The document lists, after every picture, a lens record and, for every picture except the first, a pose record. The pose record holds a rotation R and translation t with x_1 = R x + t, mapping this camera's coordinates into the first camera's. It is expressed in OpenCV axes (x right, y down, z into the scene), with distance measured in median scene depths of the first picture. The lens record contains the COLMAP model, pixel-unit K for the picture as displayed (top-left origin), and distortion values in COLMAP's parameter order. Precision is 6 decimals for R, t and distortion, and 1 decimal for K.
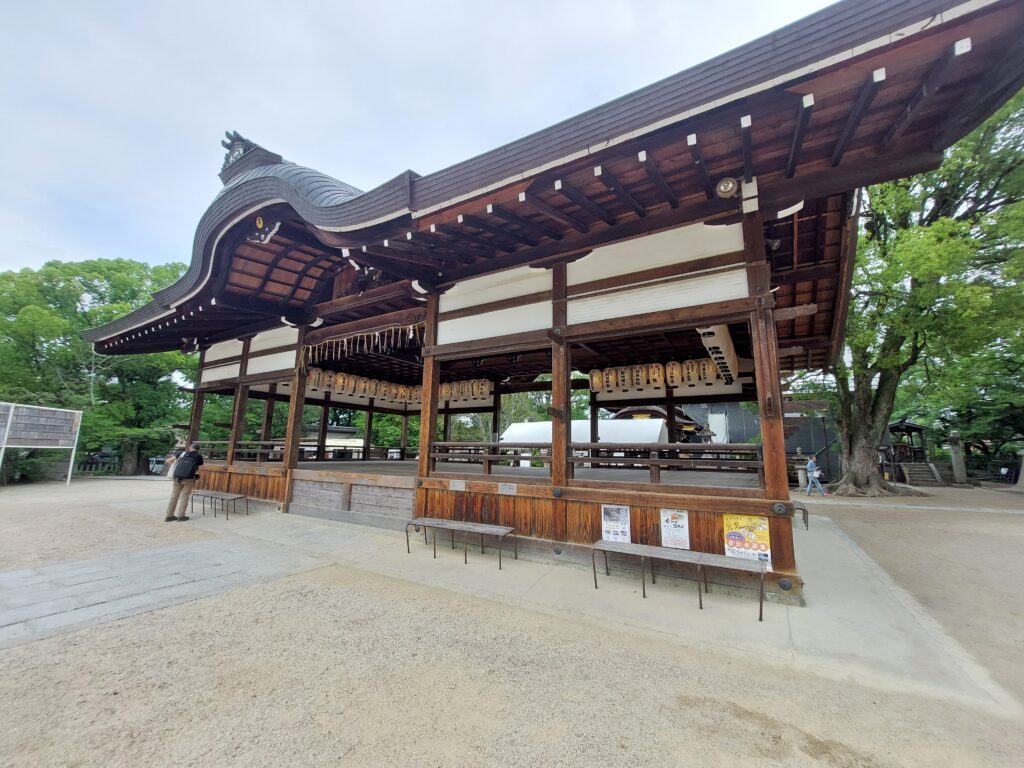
lens RADIAL K [[412.3, 0, 517.4], [0, 412.3, 380.5], [0, 0, 1]] dist [-0.000893, -0.000634]
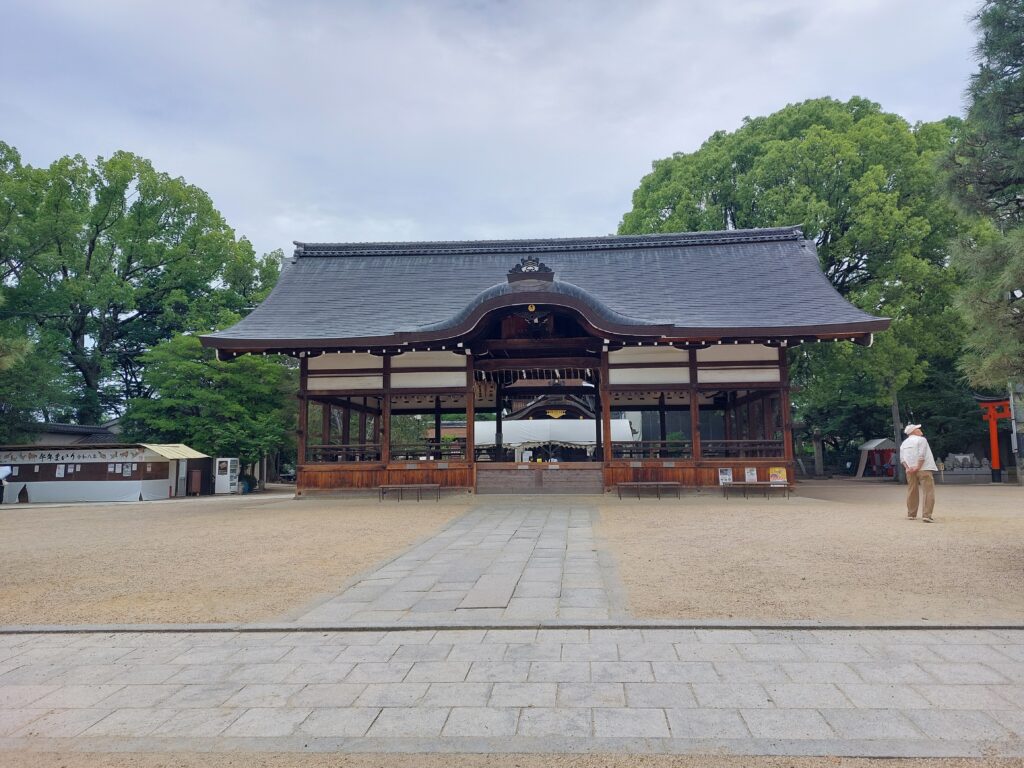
lens RADIAL K [[727.0, 0, 512.4], [0, 727.0, 382.4], [0, 0, 1]] dist [0.007887, 0.001837]
pose [[0.908557, 0.022606, 0.417148, -1.790395], [-0.048822, 0.997438, 0.052284, -0.225776], [-0.414897, -0.067869, 0.907333, -1.507987]]
